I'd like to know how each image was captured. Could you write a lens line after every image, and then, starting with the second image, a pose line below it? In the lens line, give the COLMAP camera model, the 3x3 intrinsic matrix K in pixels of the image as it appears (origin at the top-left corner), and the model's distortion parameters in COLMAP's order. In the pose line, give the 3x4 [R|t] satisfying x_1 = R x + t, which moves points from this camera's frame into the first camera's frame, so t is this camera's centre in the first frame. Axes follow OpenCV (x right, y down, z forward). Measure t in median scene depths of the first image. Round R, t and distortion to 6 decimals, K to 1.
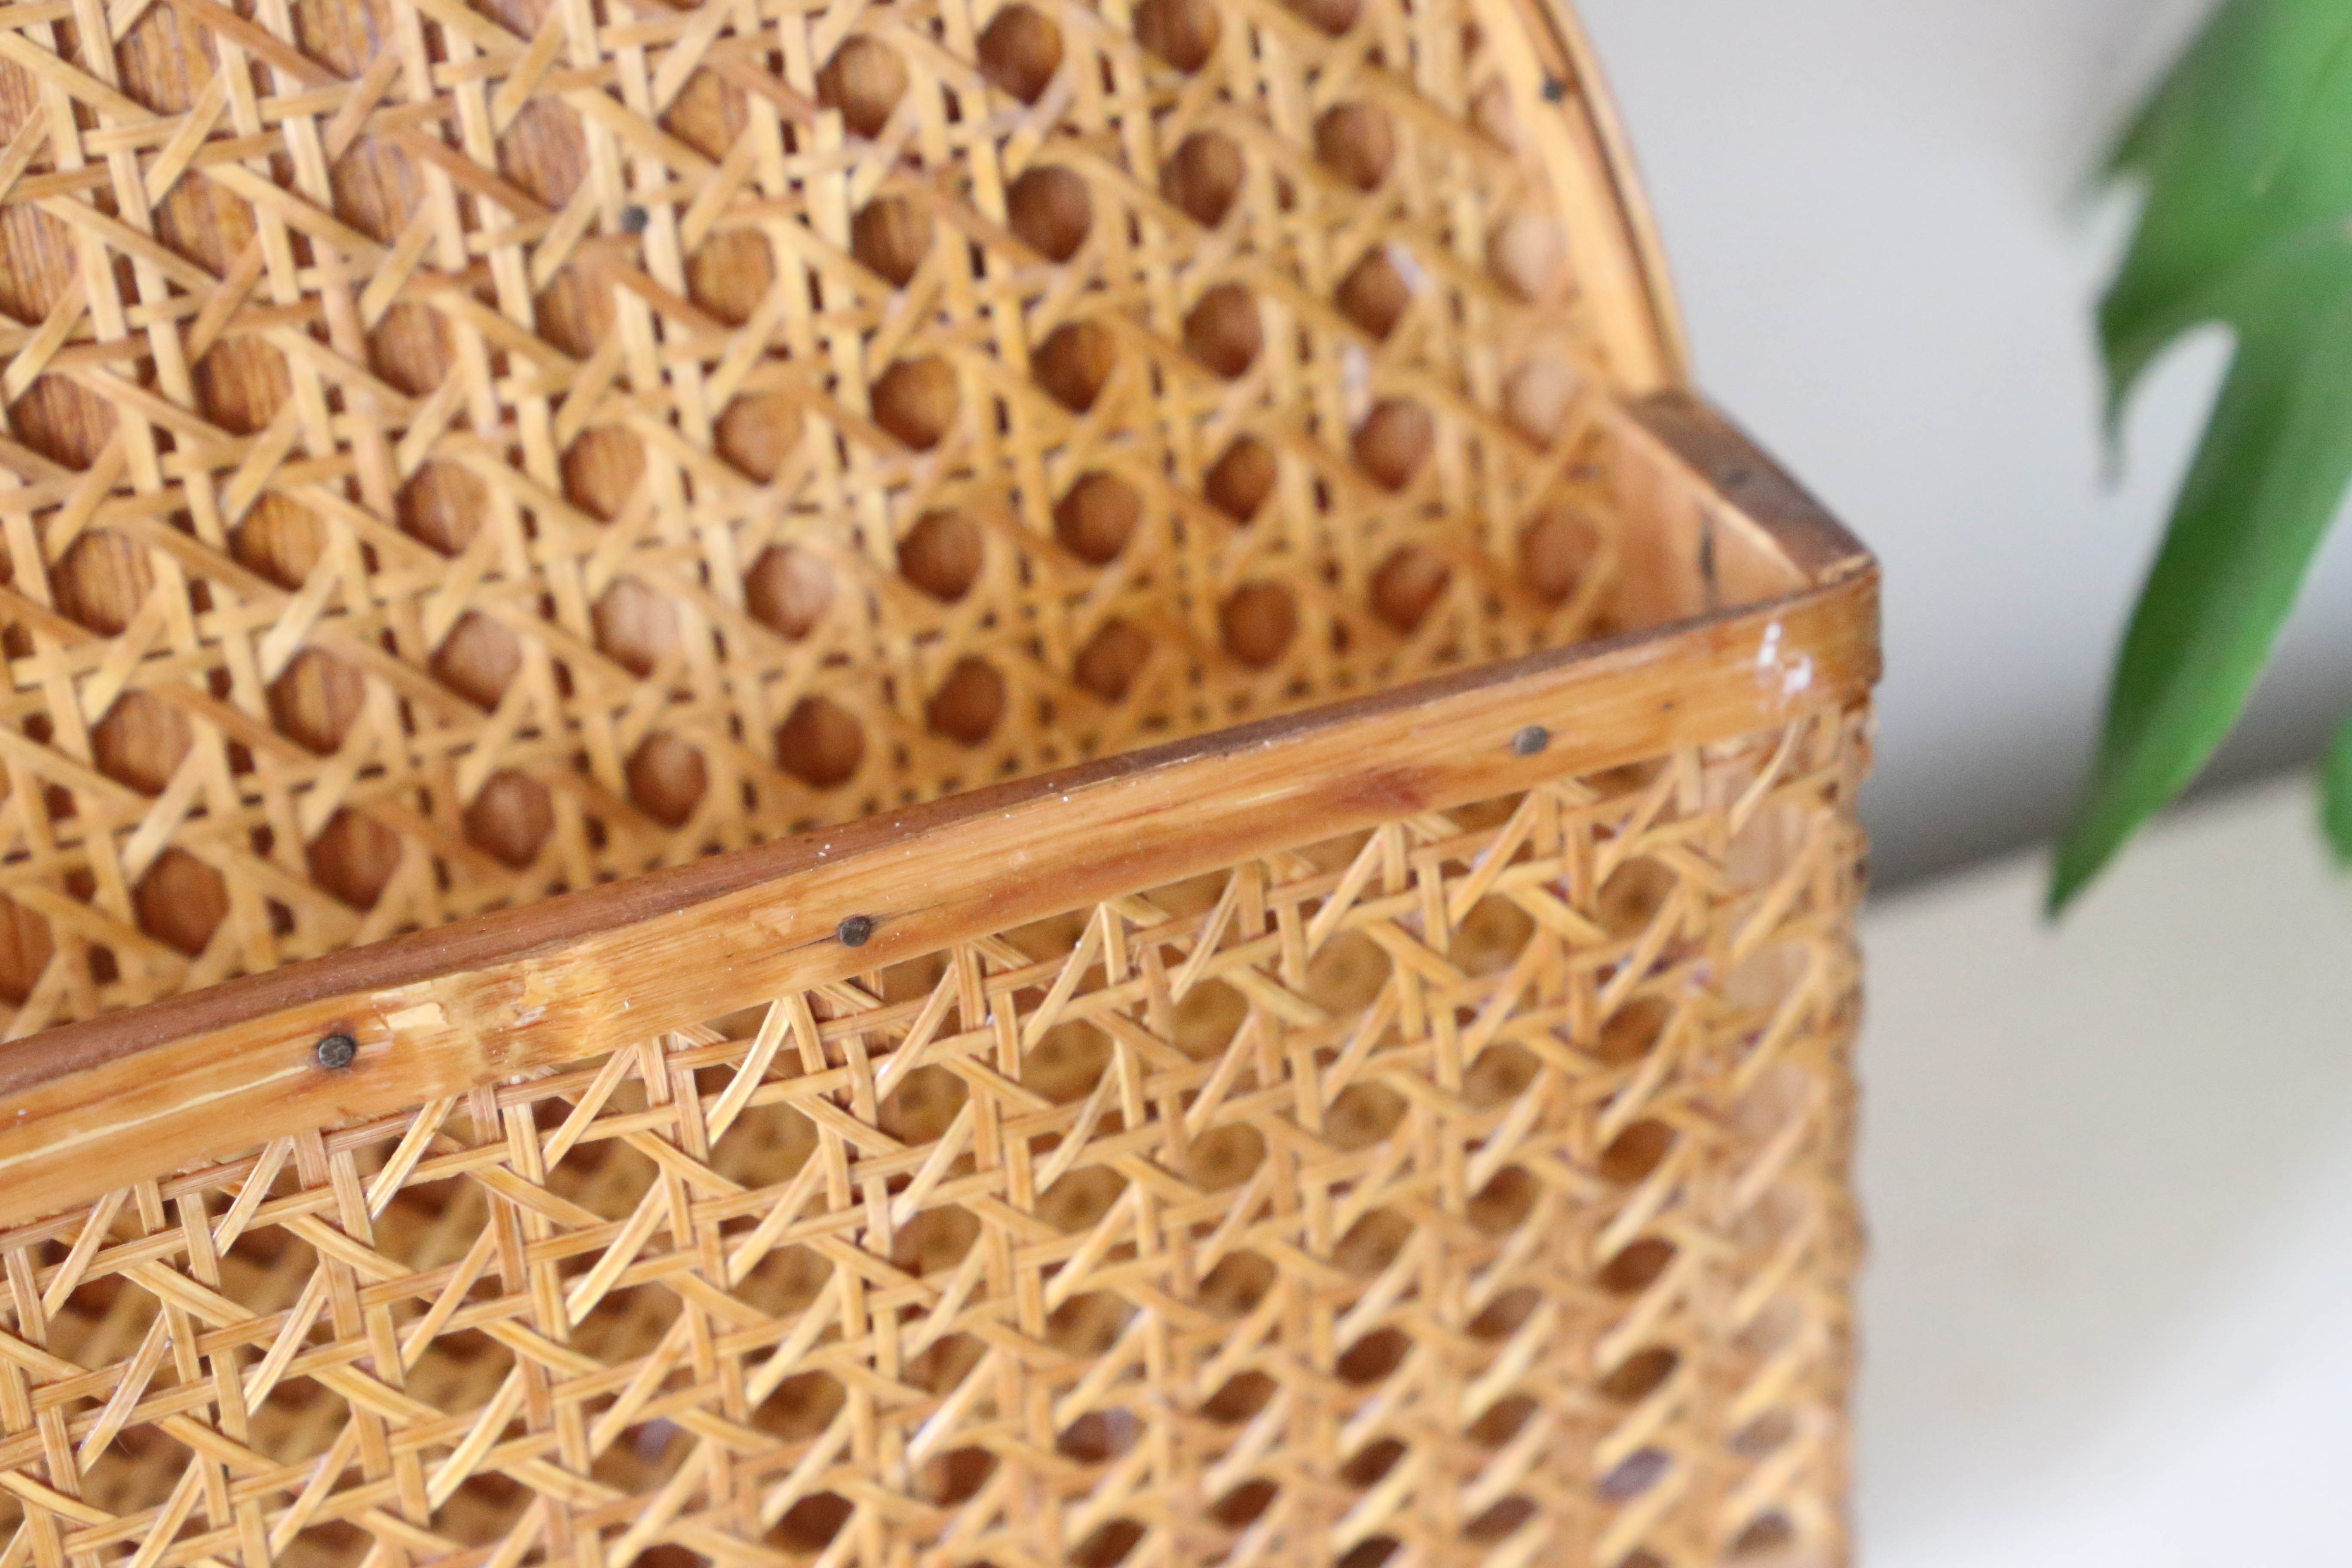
lens RADIAL K [[5432.6, 0, 1161.6], [0, 5432.6, 784.5], [0, 0, 1]] dist [0.167618, 0.000000]
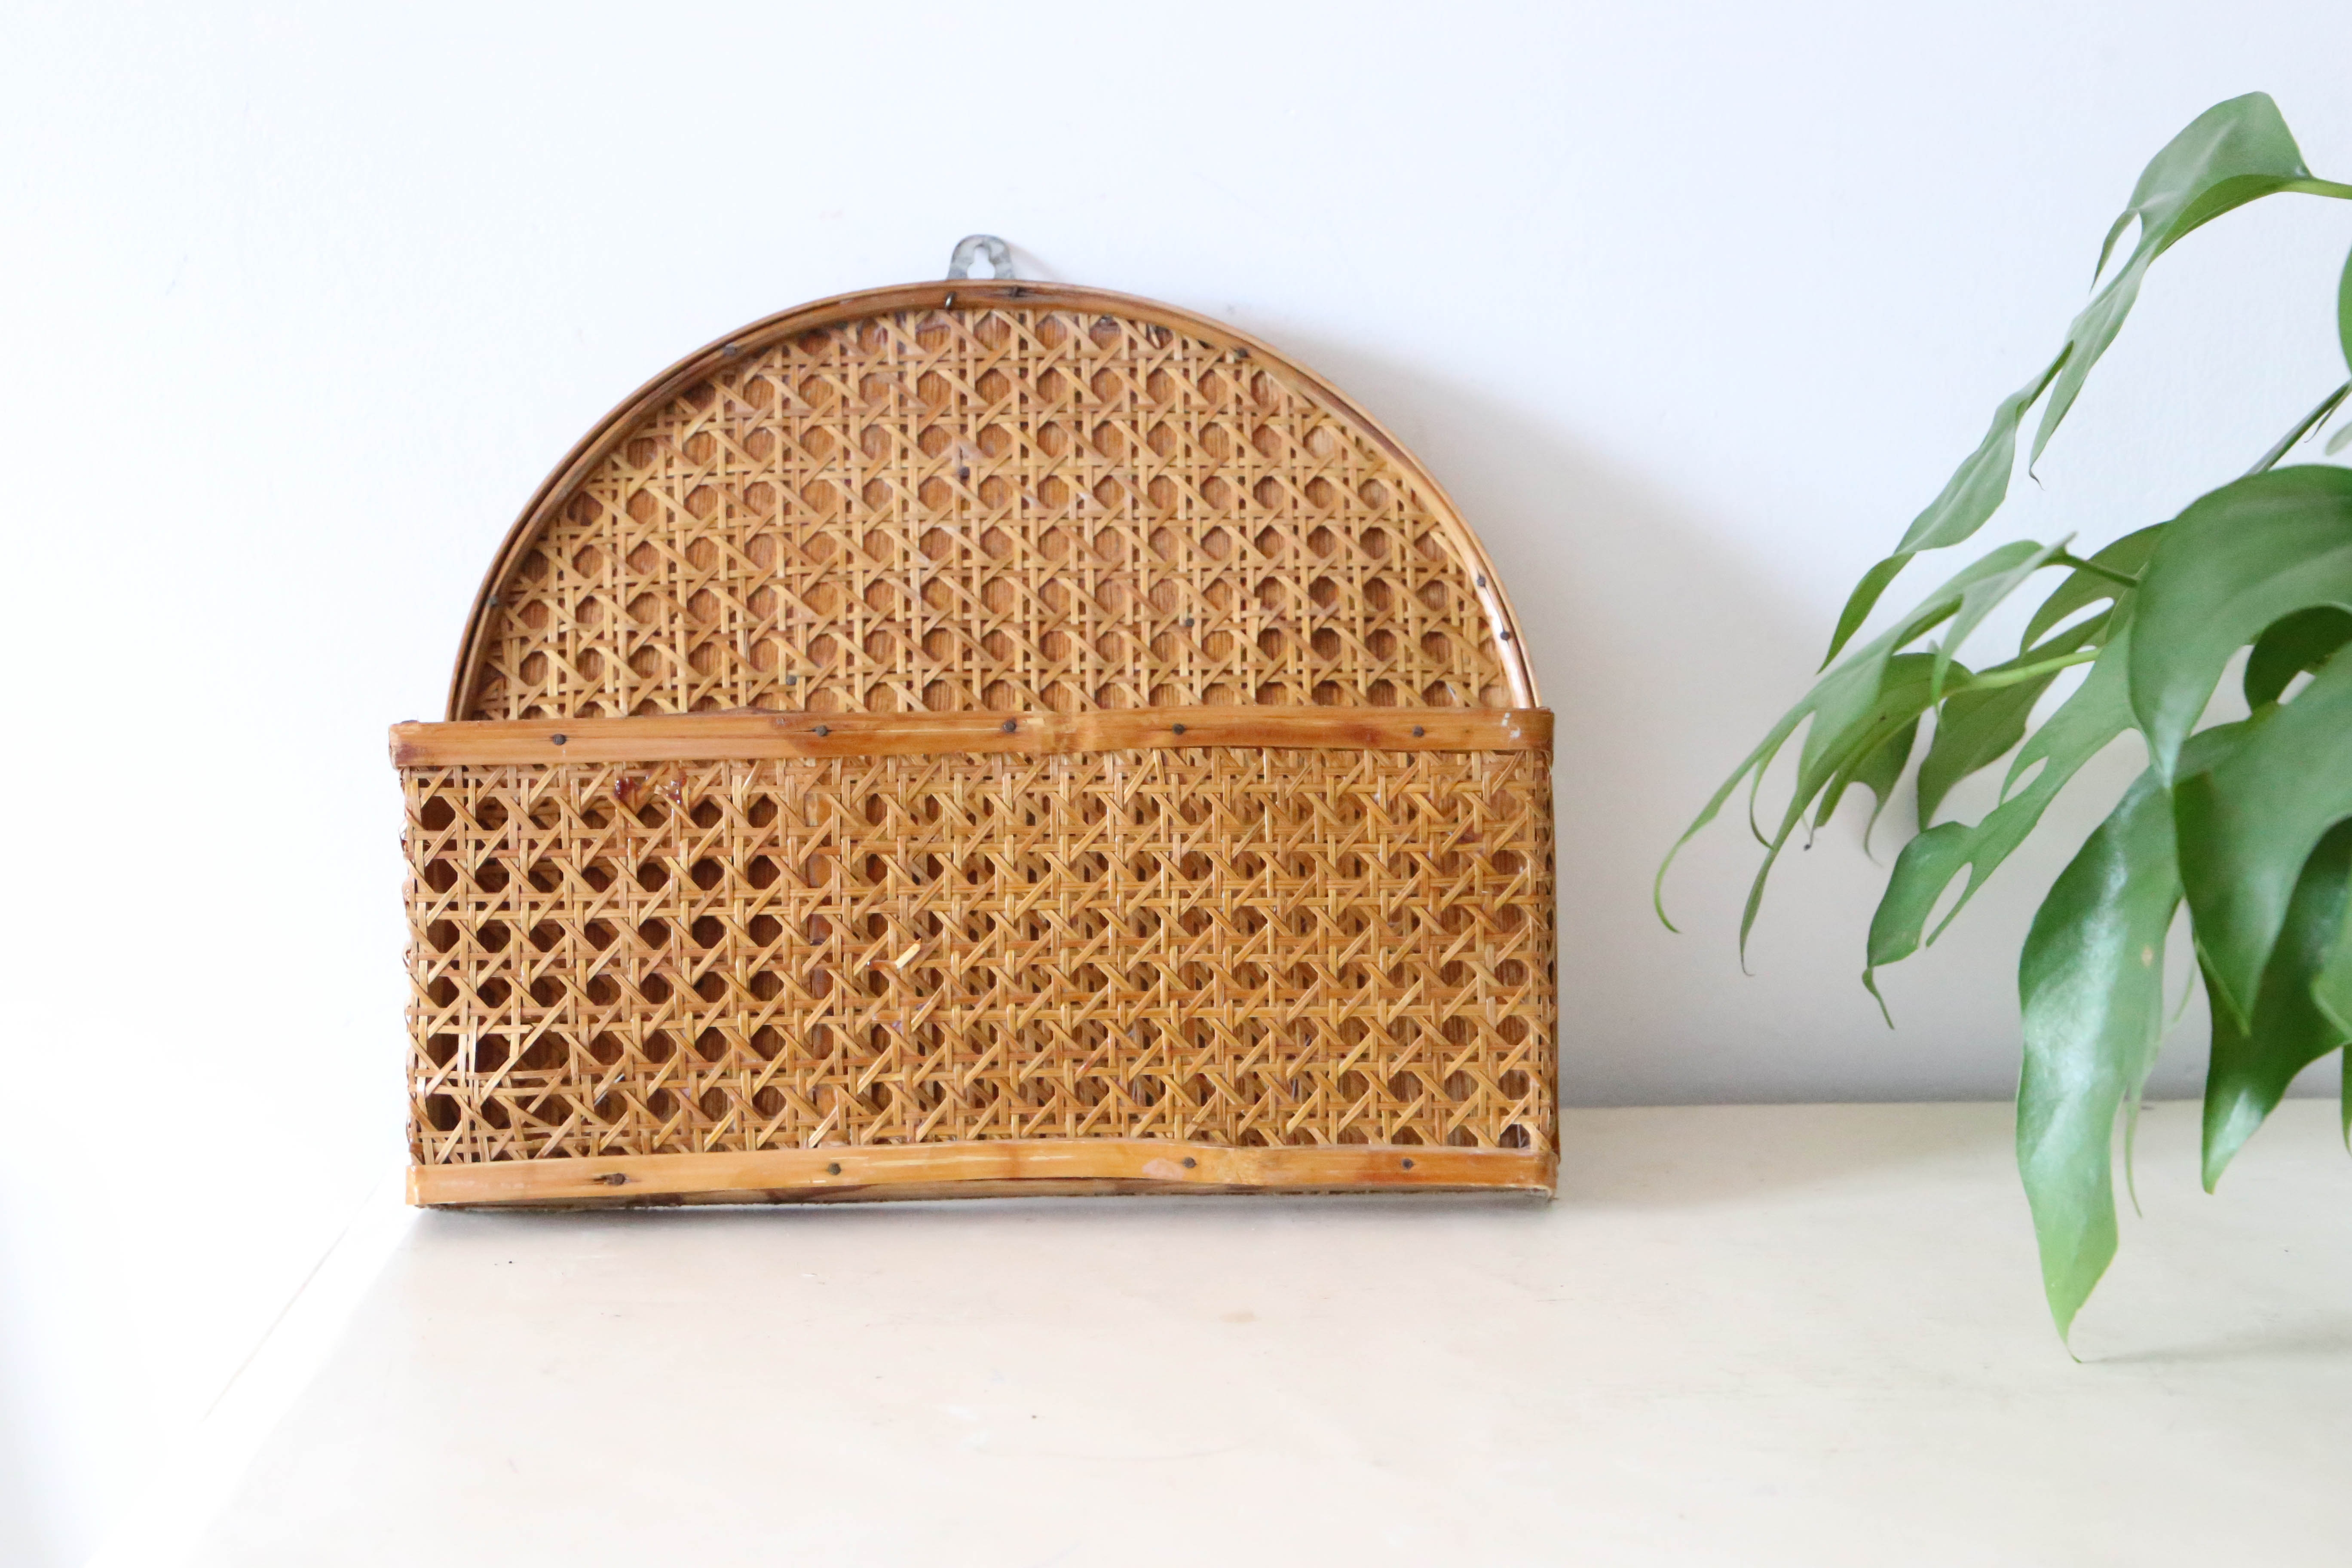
lens RADIAL K [[3752.1, 0, 1185.6], [0, 3752.1, 801.7], [0, 0, 1]] dist [0.083561, 0.000000]
pose [[0.943153, 0.054432, -0.327871, 0.604348], [-0.227601, 0.824665, -0.517807, 1.082605], [0.242199, 0.562996, 0.790174, -0.623311]]
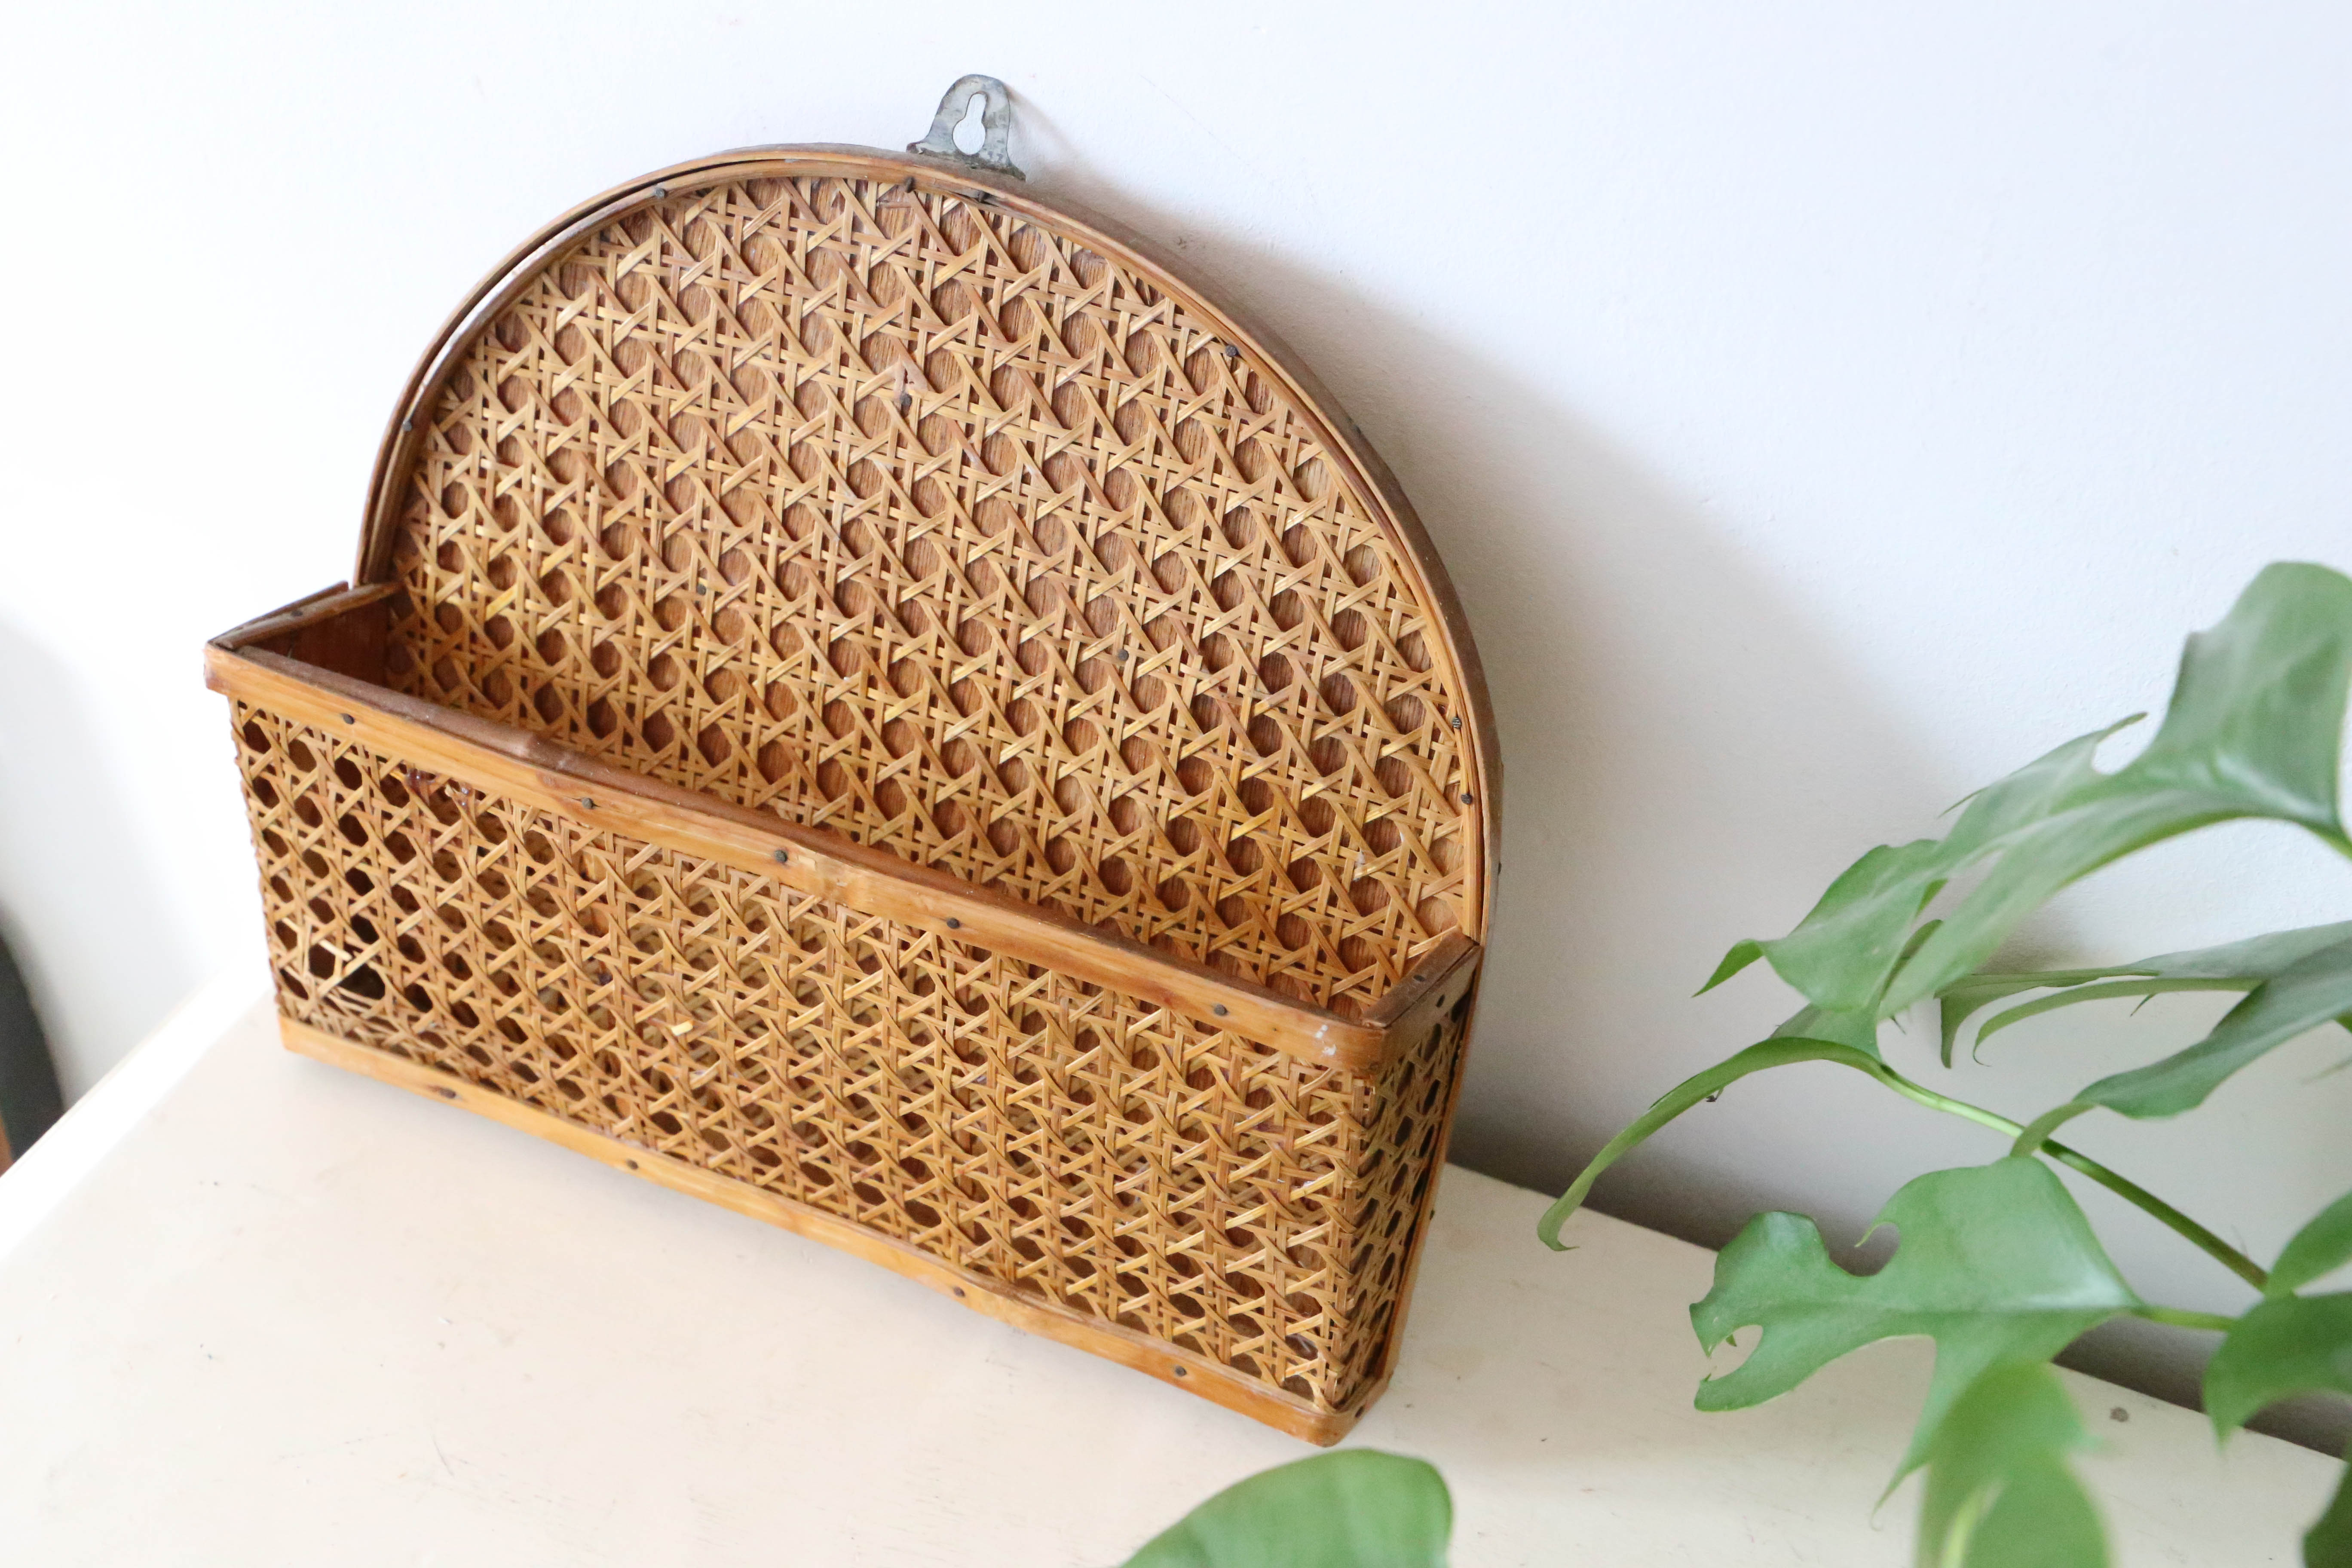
lens RADIAL K [[3101.8, 0, 1171.5], [0, 3101.8, 784.9], [0, 0, 1]] dist [0.059486, 0.000000]
pose [[0.691681, 0.497157, -0.523843, 0.702875], [-0.489488, 0.856042, 0.166115, -0.302492], [0.531017, 0.141516, 0.835461, -0.181291]]
